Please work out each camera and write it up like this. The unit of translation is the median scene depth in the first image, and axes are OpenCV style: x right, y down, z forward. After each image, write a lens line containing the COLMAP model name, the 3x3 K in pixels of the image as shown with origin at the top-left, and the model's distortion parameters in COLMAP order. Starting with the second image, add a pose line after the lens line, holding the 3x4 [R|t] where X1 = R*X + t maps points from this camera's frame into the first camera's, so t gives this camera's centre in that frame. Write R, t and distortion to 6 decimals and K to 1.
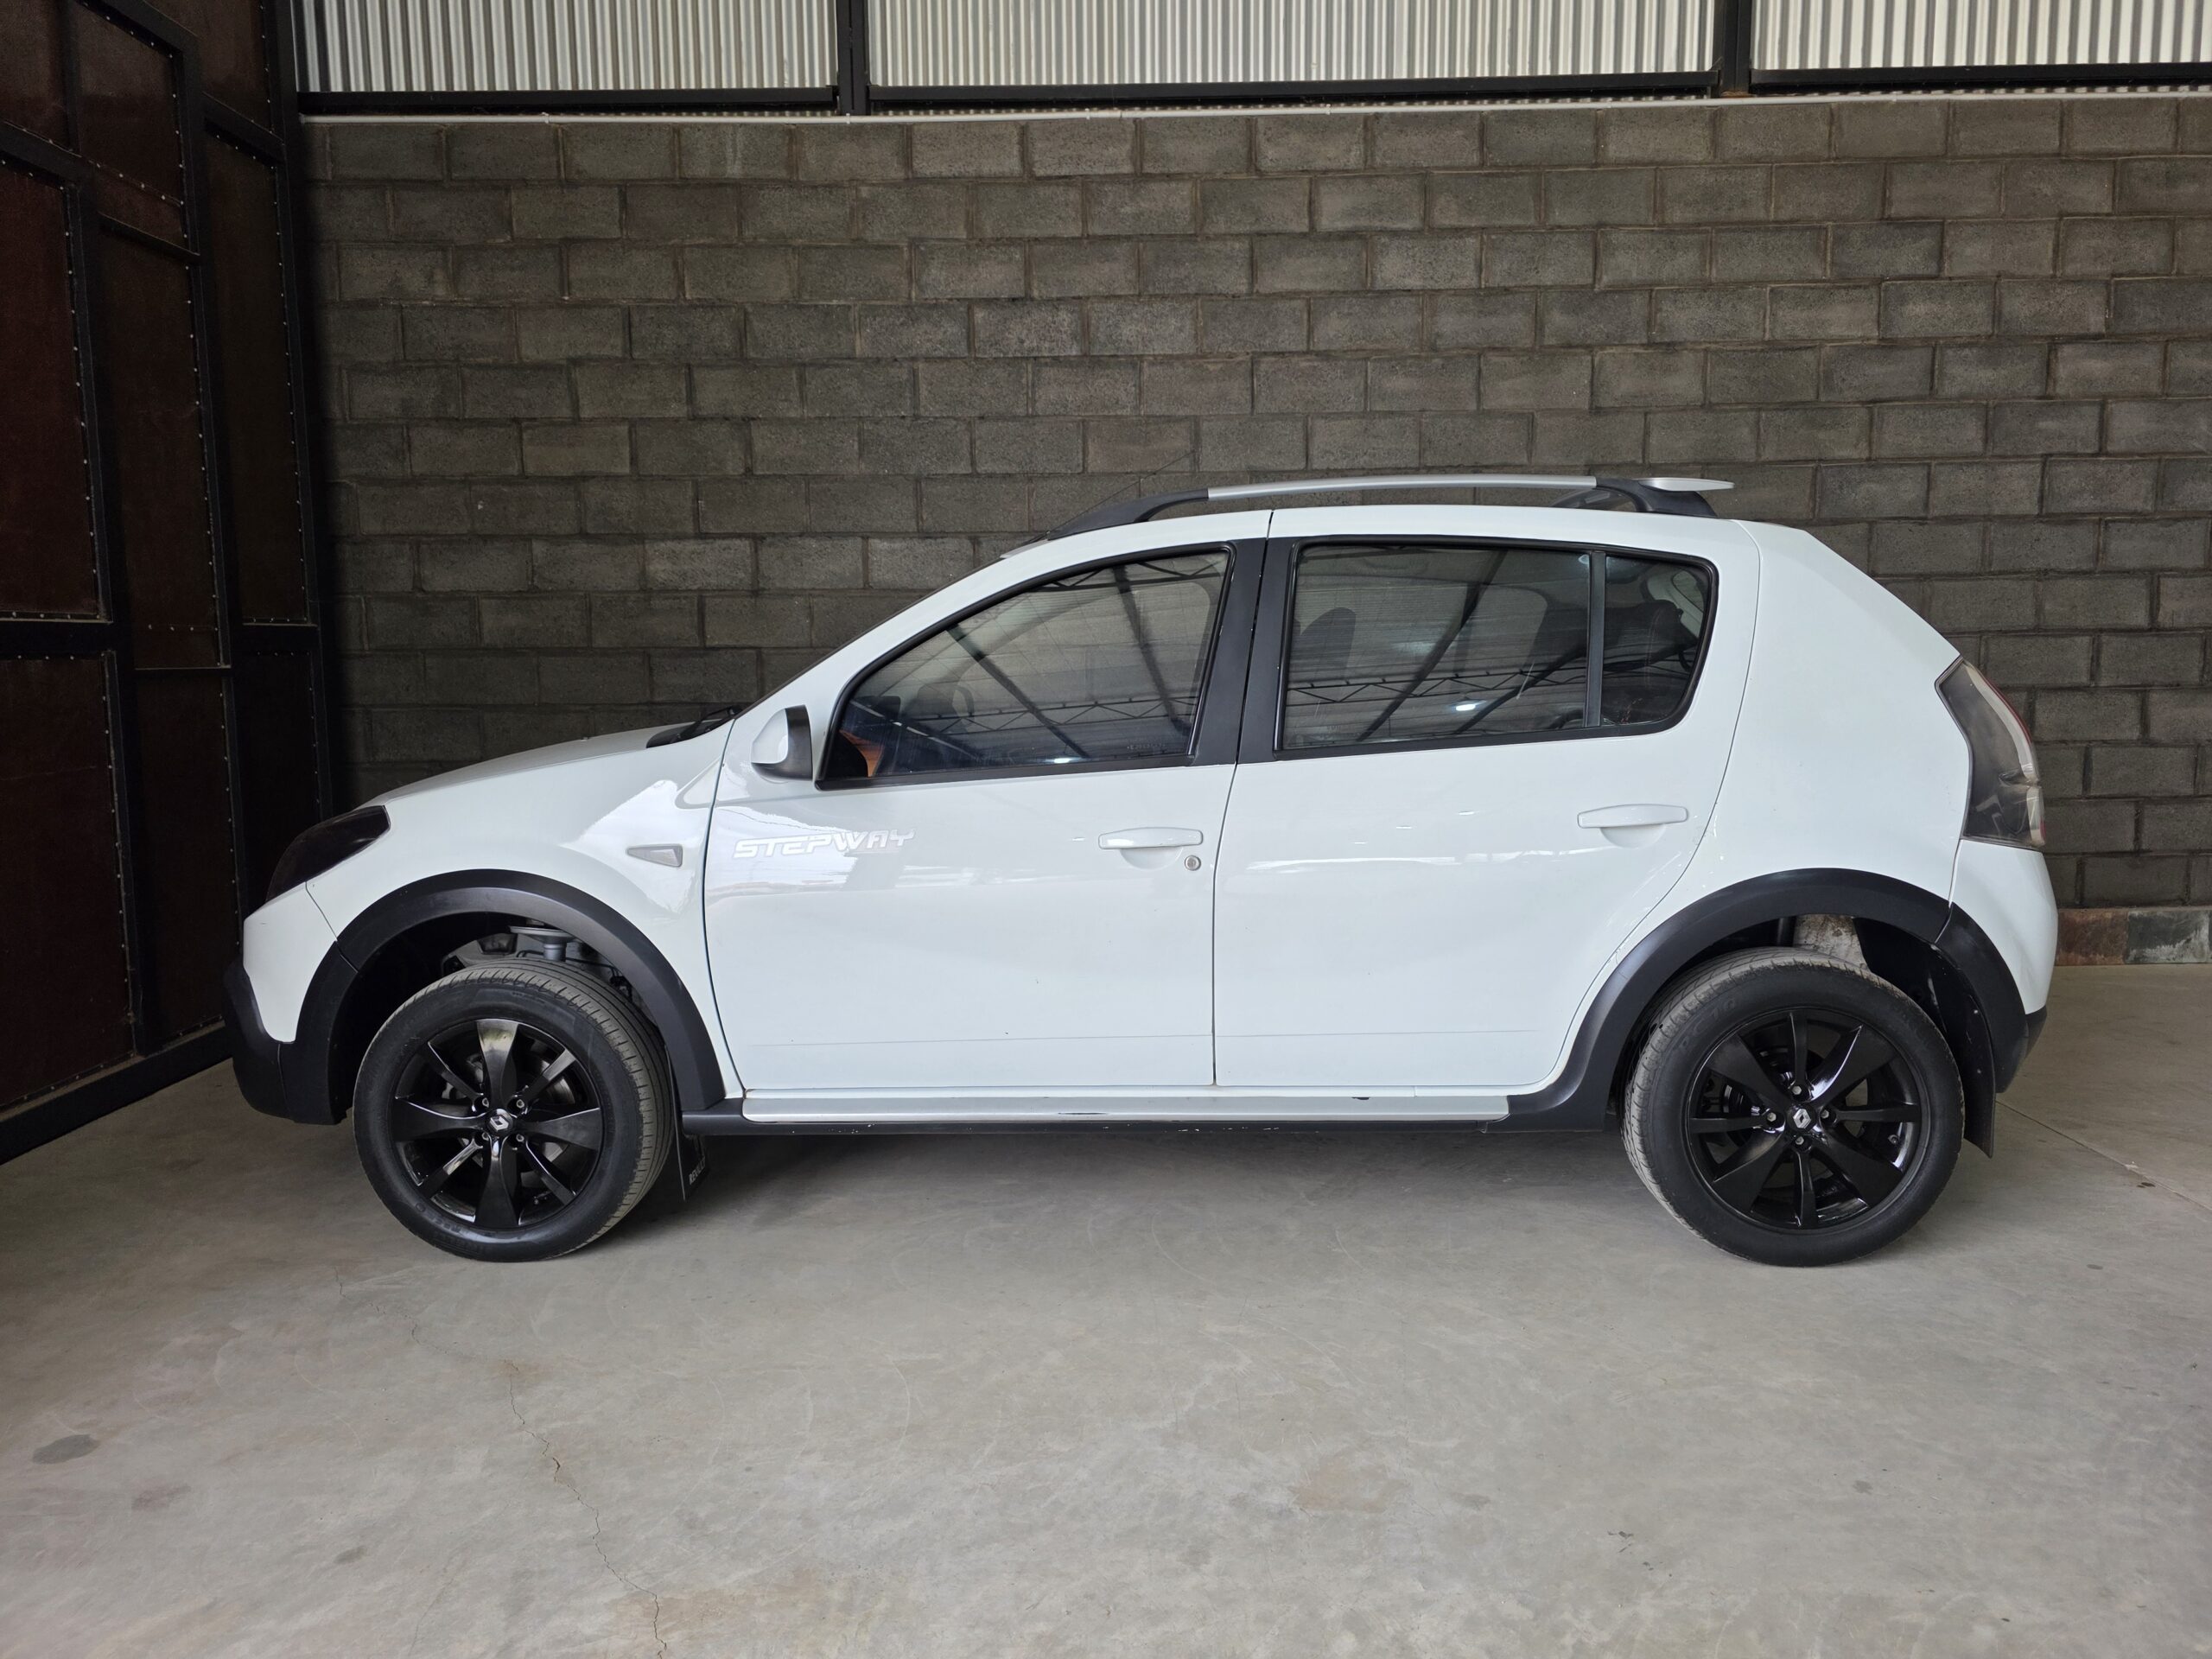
lens RADIAL K [[1464.8, 0, 1094.3], [0, 1464.8, 811.4], [0, 0, 1]] dist [0.053852, -0.044267]
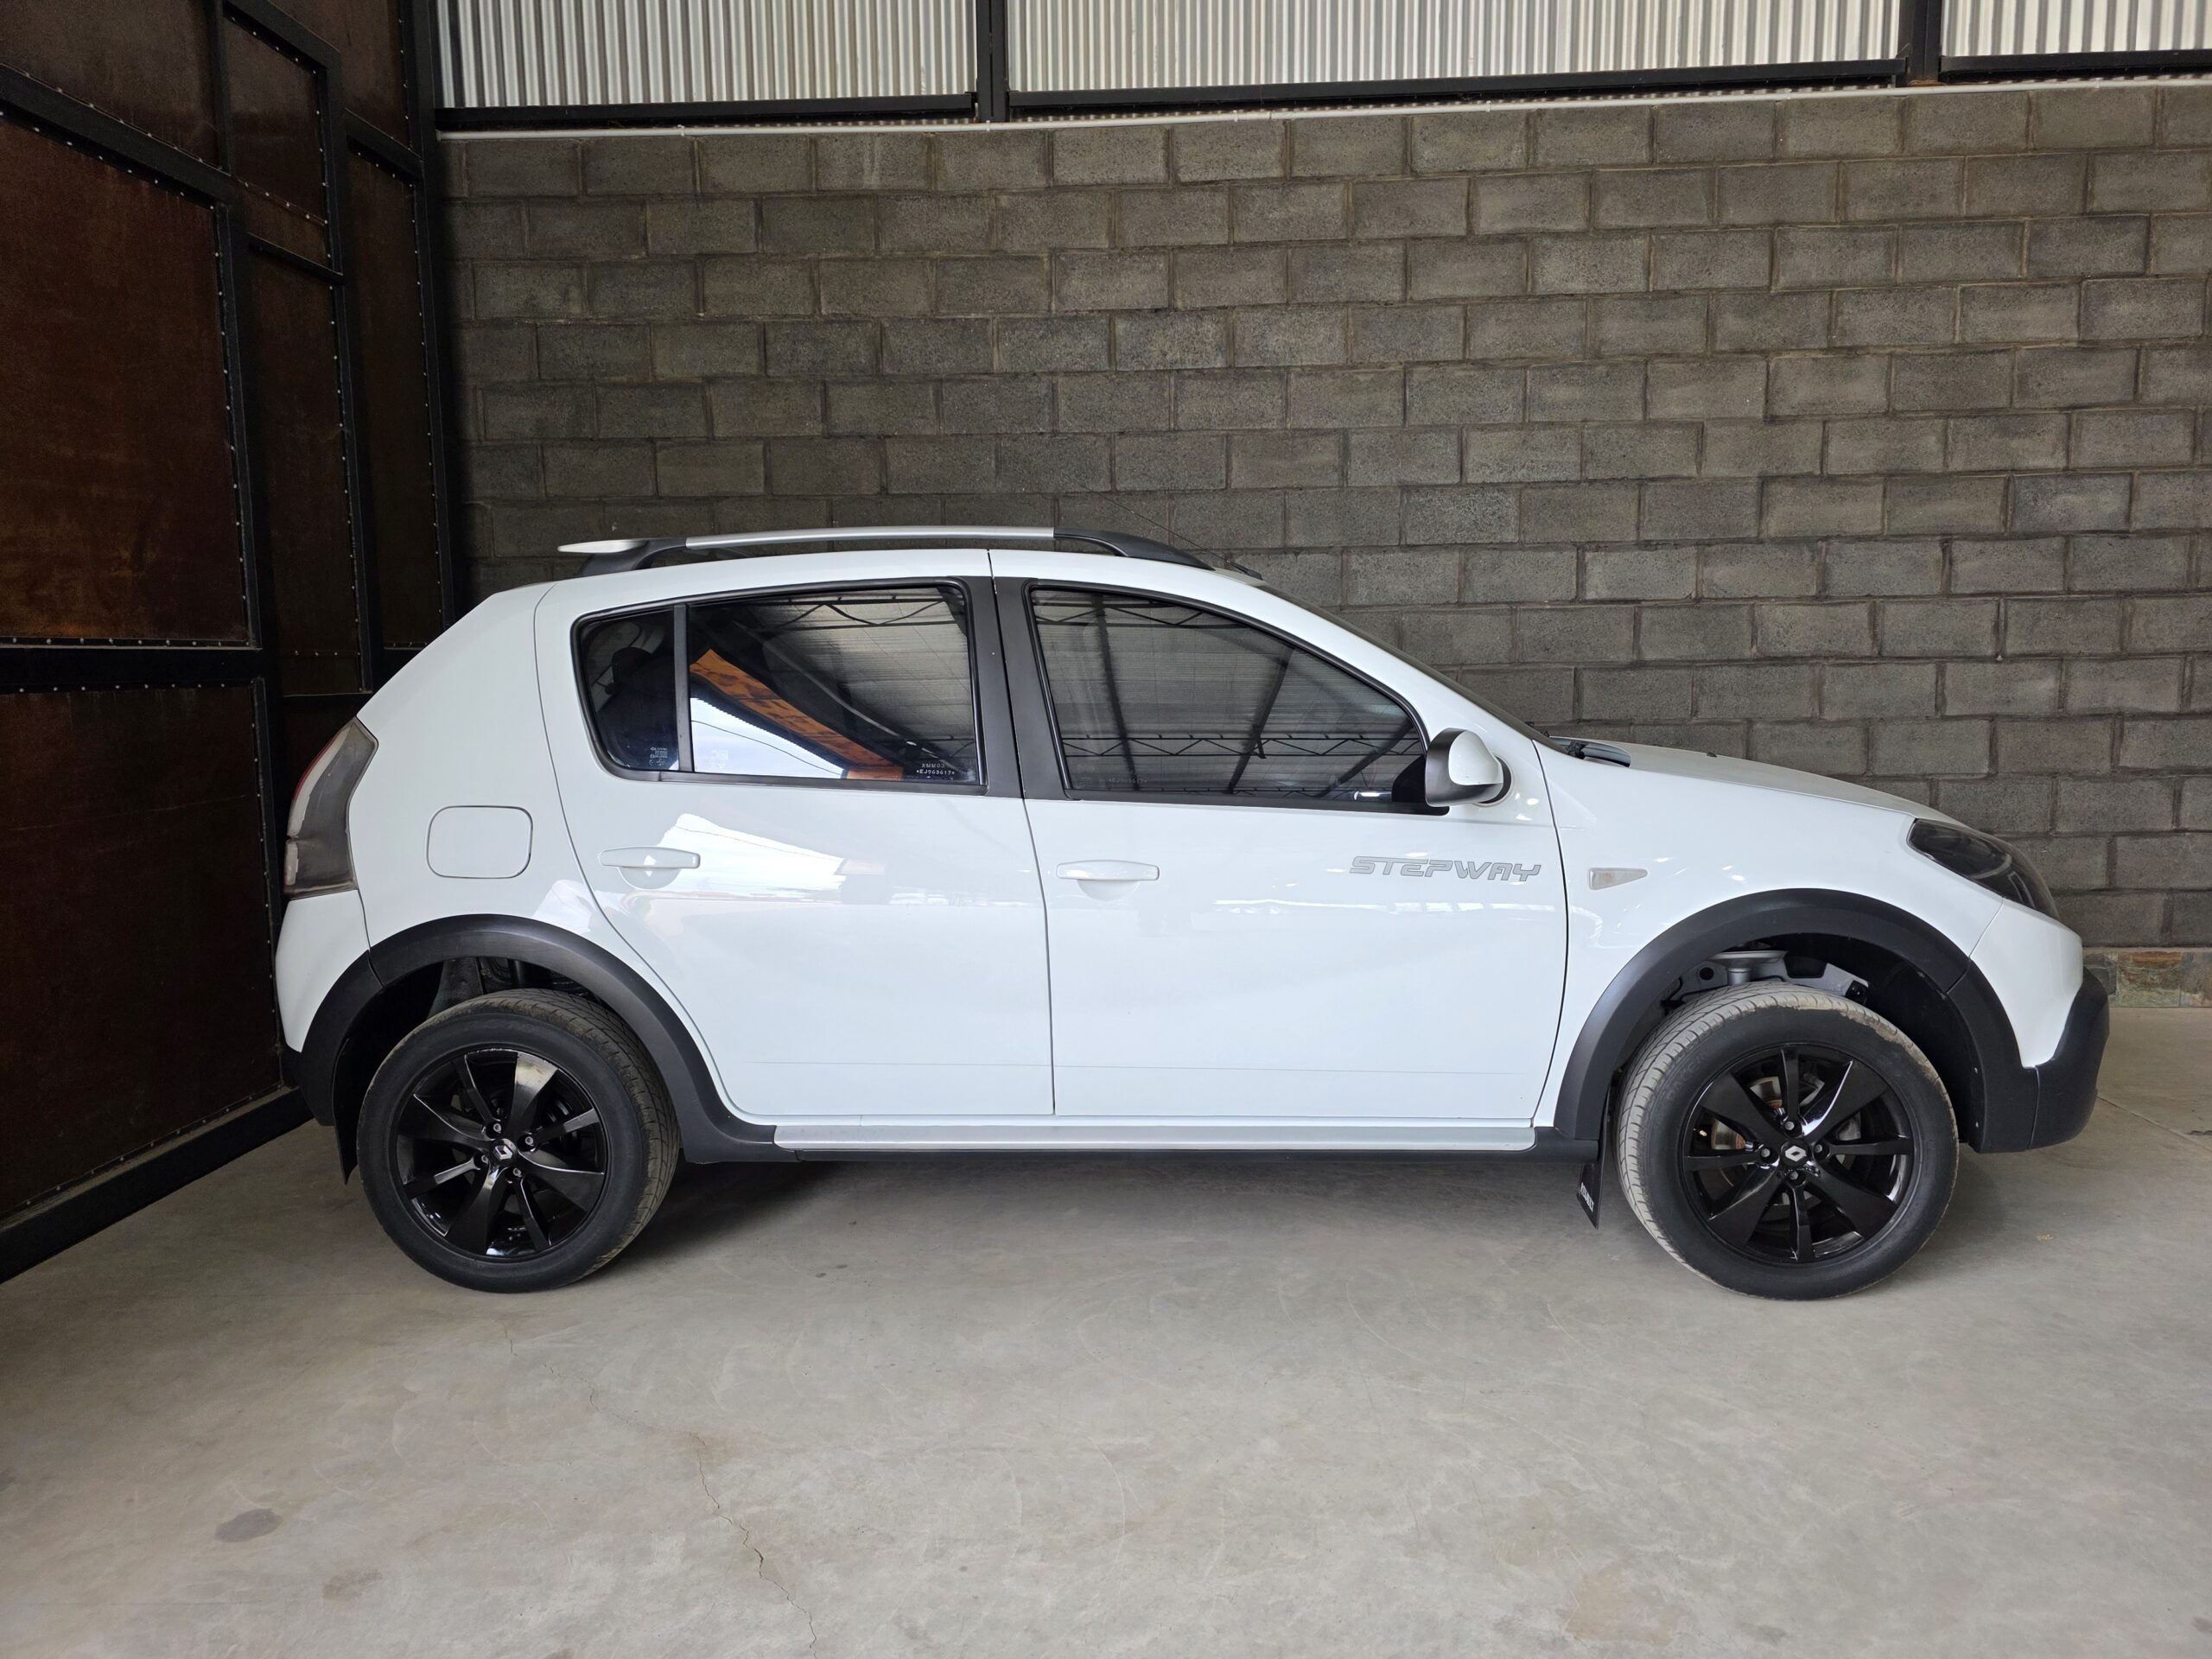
lens RADIAL K [[1464.2, 0, 1106.0], [0, 1464.2, 829.5], [0, 0, 1]] dist [0.055644, -0.045132]
pose [[0.999040, 0.004238, -0.043603, -0.044311], [-0.003995, 0.999976, 0.005658, -0.011954], [0.043626, -0.005478, 0.999033, 0.030677]]
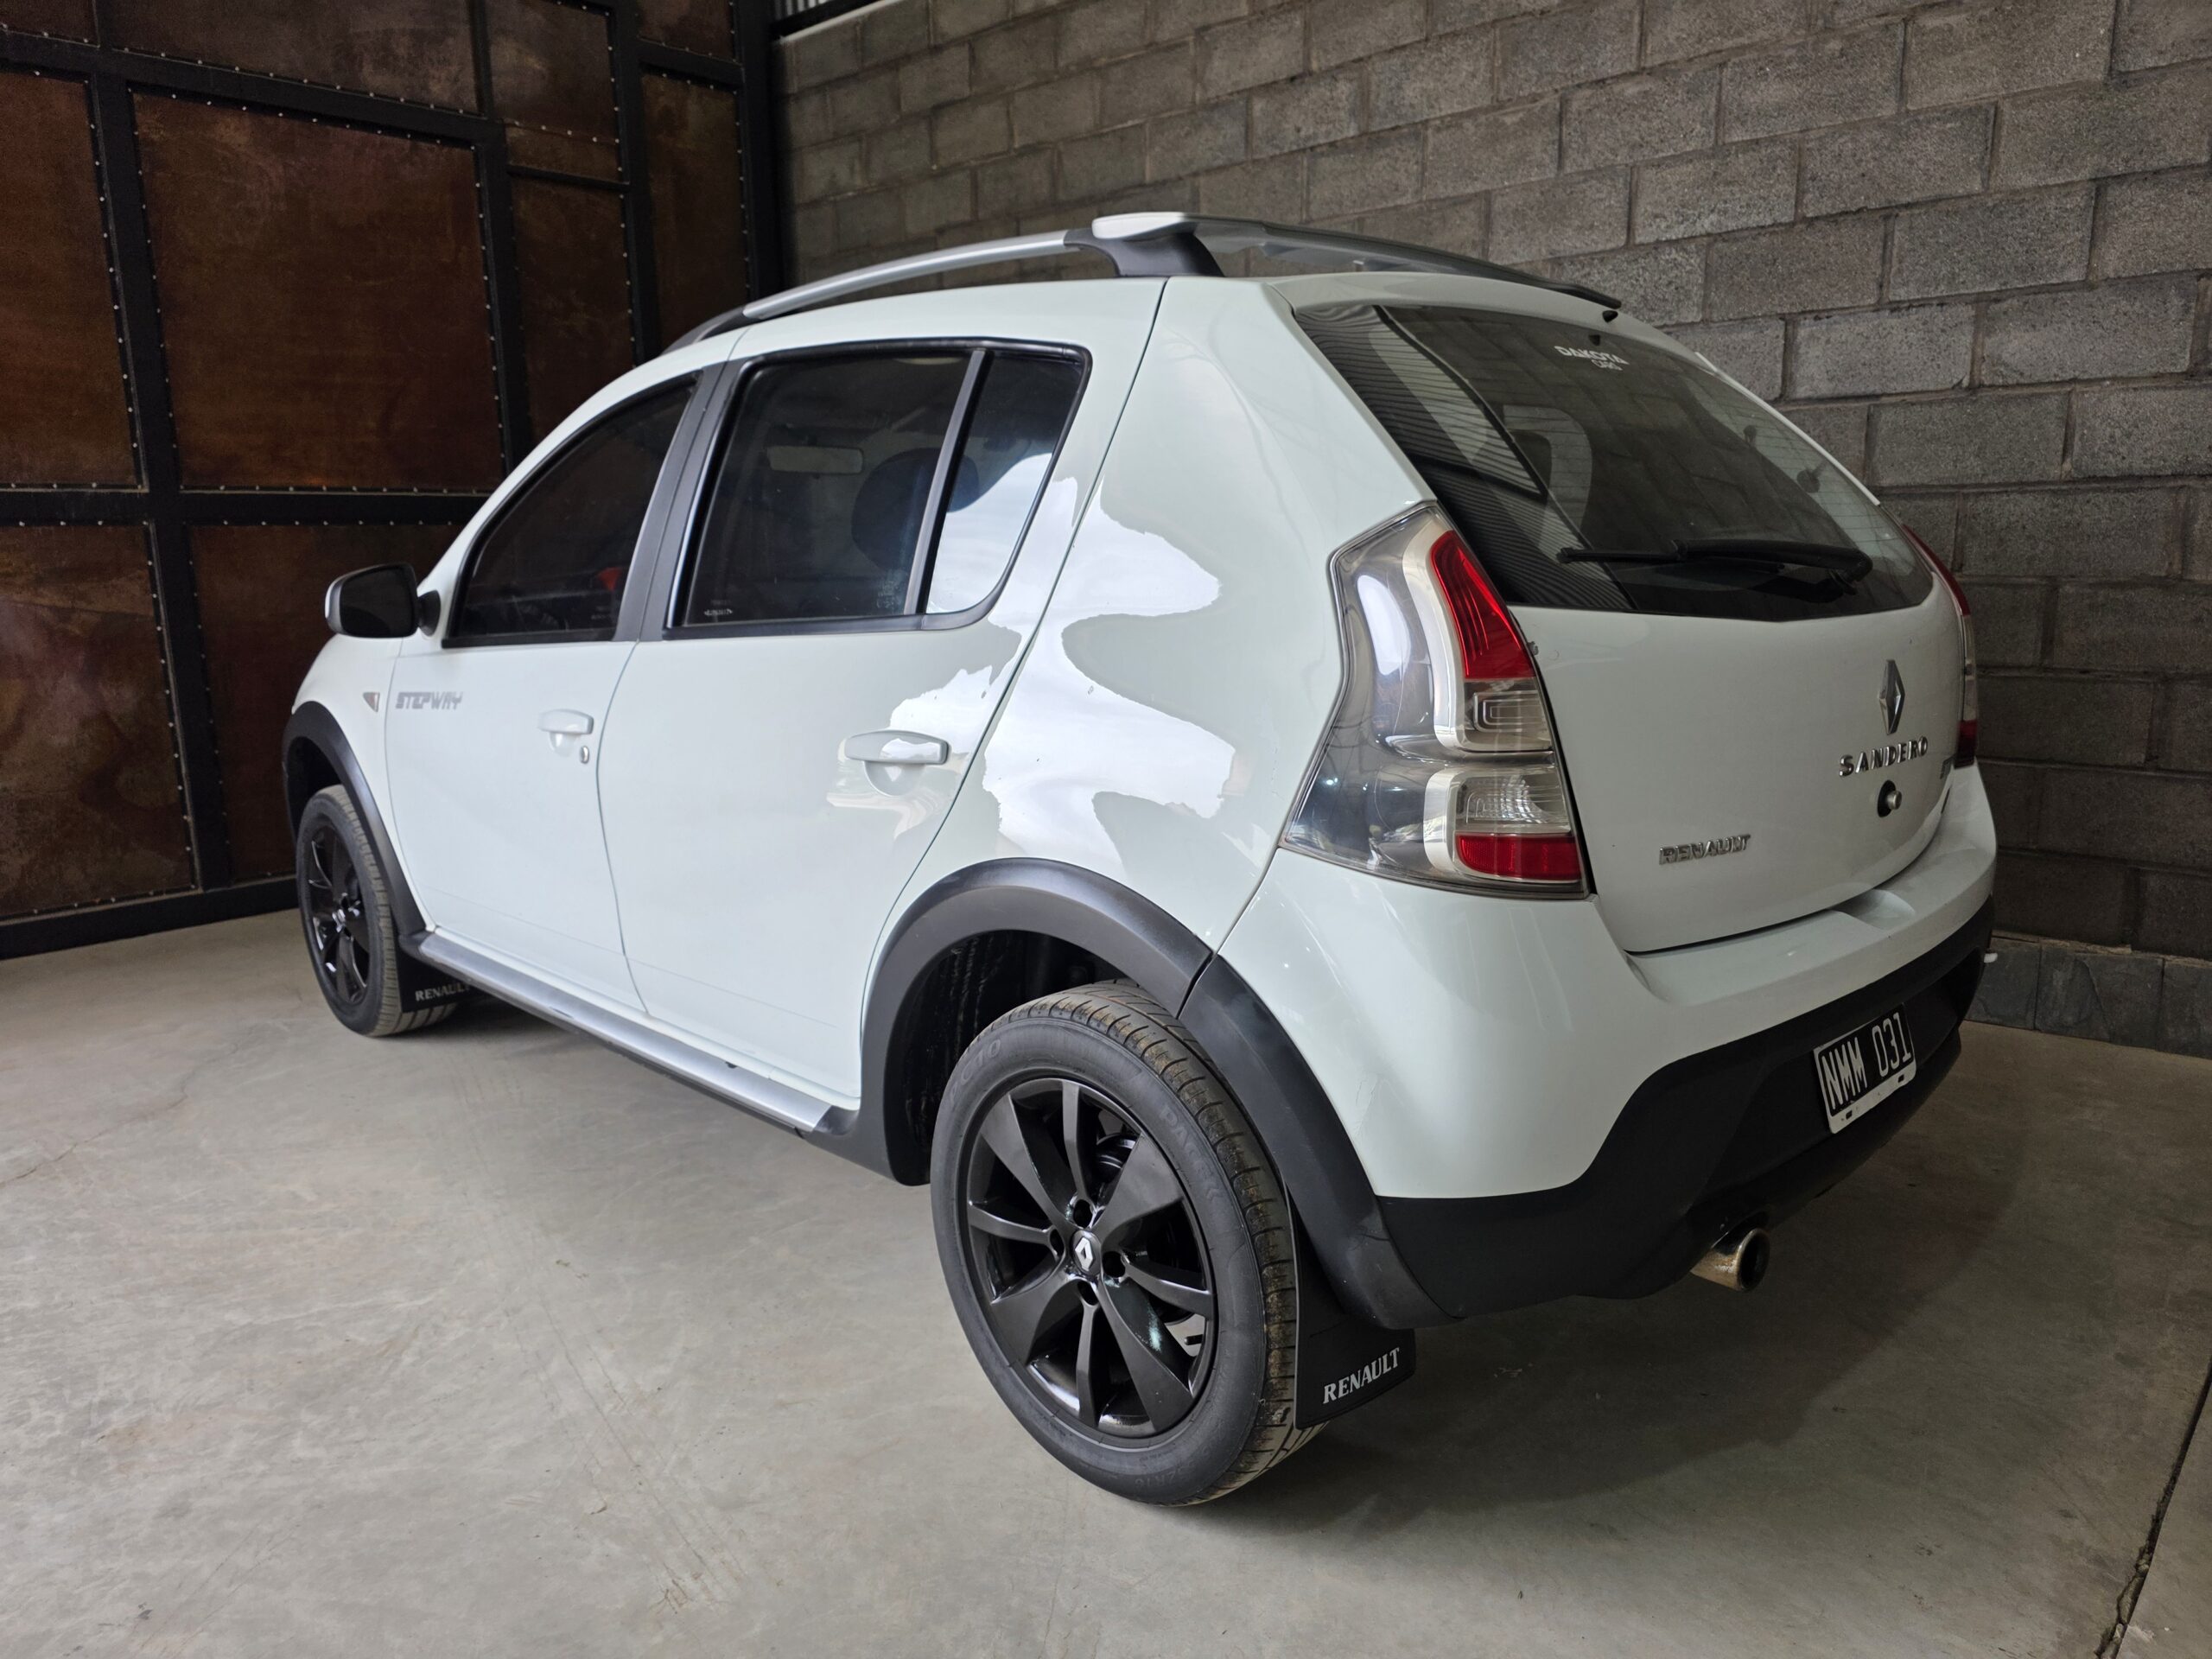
lens RADIAL K [[1470.7, 0, 1111.8], [0, 1470.7, 824.2], [0, 0, 1]] dist [0.046966, -0.043514]
pose [[0.743192, 0.129910, -0.656345, 0.470614], [-0.067684, 0.990534, 0.119416, -0.026565], [0.665646, -0.044325, 0.744950, 0.295929]]
